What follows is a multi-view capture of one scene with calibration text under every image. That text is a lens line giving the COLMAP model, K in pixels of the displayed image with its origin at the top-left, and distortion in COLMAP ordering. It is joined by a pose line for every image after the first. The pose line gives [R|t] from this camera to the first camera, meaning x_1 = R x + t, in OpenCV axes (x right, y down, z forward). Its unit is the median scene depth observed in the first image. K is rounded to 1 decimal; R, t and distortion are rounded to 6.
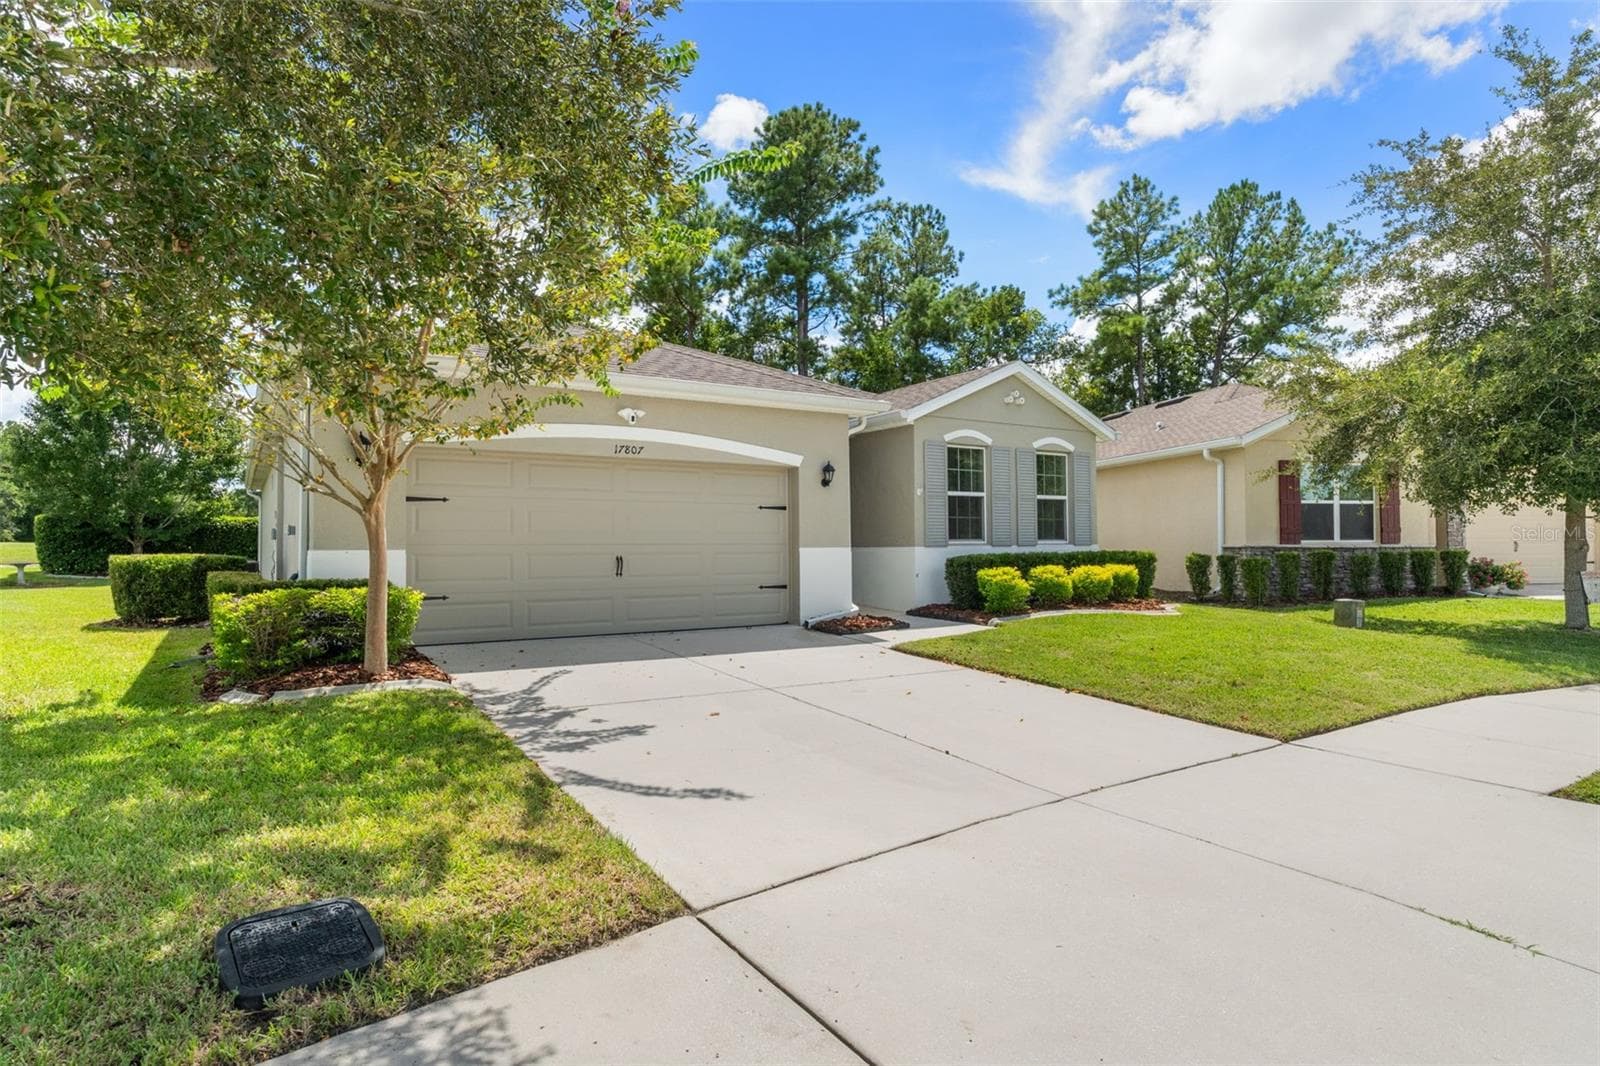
lens RADIAL K [[834.7, 0, 800.0], [0, 834.7, 533.0], [0, 0, 1]] dist [0.092834, -0.000102]
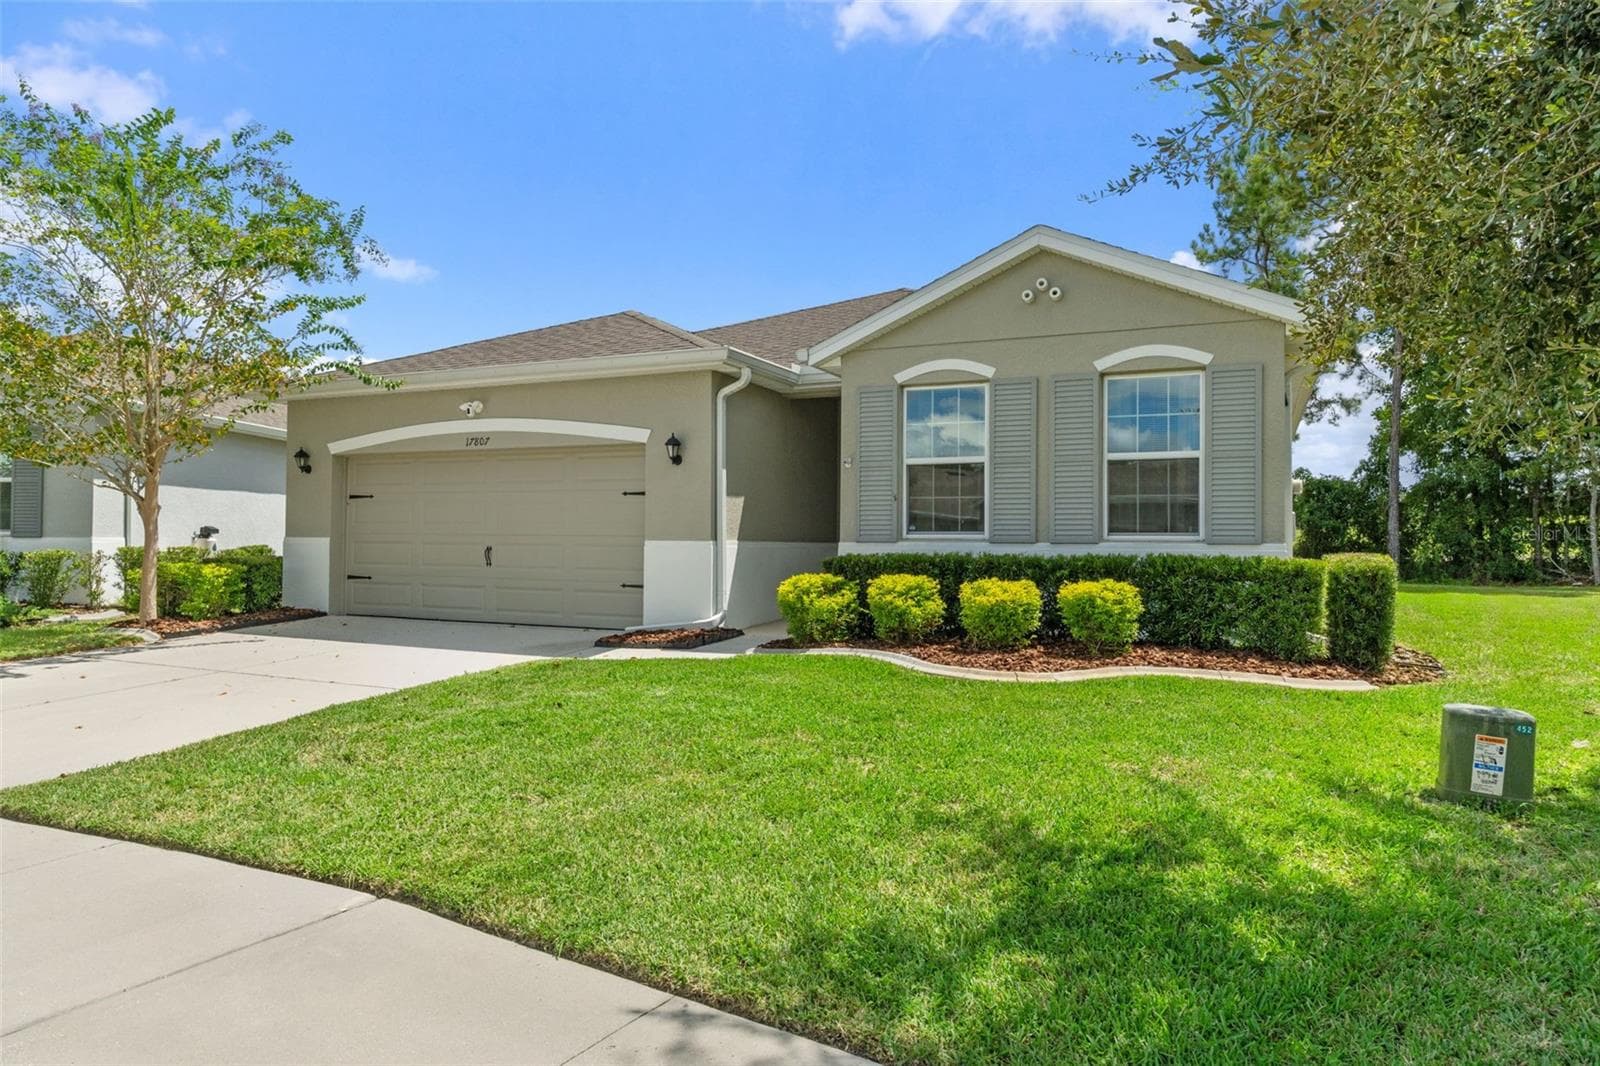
lens RADIAL K [[1166.6, 0, 800.0], [0, 1166.6, 533.0], [0, 0, 1]] dist [-0.005700, -0.000853]
pose [[0.519125, 0.005018, -0.854684, 0.889949], [0.002222, 0.999971, 0.007221, 0.001355], [0.854696, -0.005647, 0.519099, 0.447388]]
